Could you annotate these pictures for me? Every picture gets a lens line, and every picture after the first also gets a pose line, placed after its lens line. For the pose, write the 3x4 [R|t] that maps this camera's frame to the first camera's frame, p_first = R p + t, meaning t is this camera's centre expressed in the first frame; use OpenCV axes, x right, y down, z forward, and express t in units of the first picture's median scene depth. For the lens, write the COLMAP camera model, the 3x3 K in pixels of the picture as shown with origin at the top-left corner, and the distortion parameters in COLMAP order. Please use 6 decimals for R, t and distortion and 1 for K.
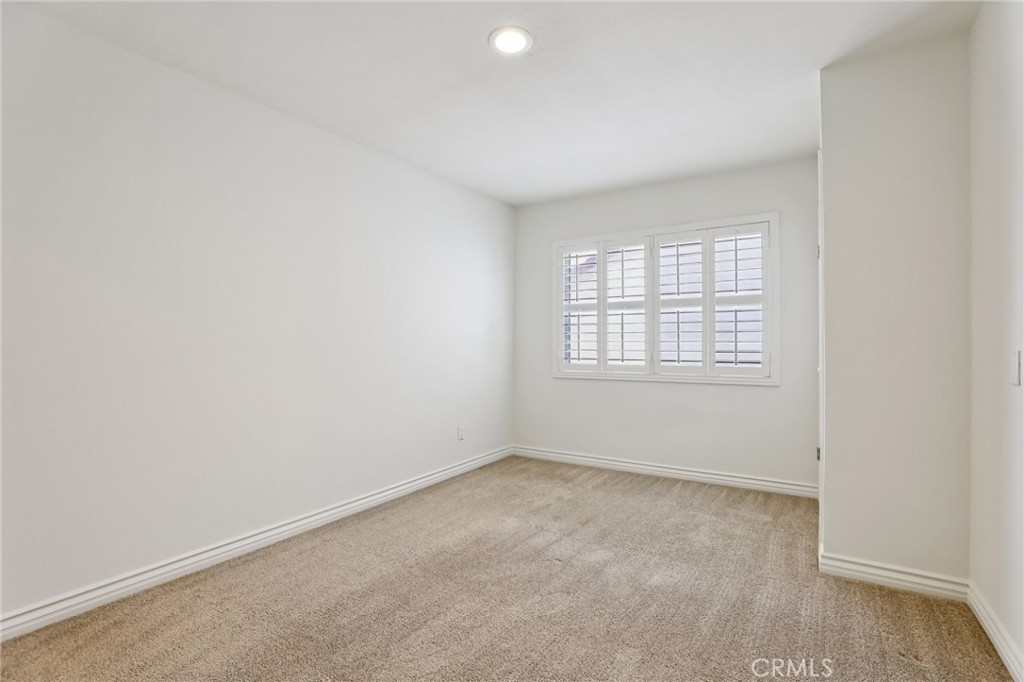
lens RADIAL K [[471.7, 0, 518.8], [0, 471.7, 341.3], [0, 0, 1]] dist [-0.034079, 0.010777]
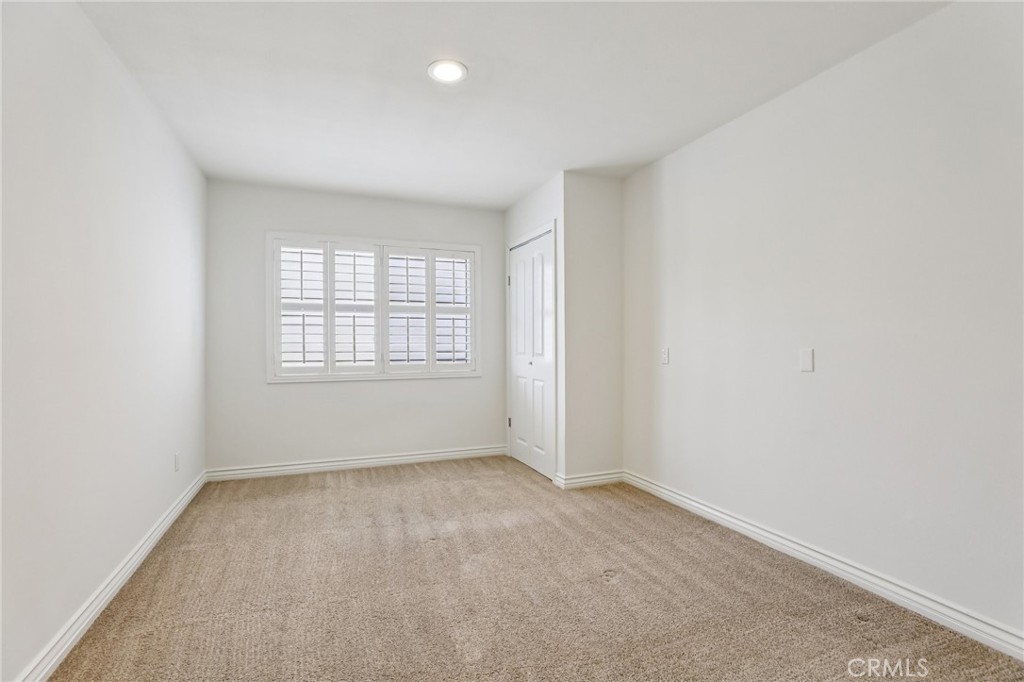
lens RADIAL K [[471.7, 0, 518.8], [0, 471.7, 341.3], [0, 0, 1]] dist [-0.034079, 0.010777]
pose [[0.581409, 0.006357, 0.813587, -0.448813], [-0.001368, 0.999976, -0.006835, 0.003403], [-0.813611, 0.002861, 0.581403, 0.118989]]
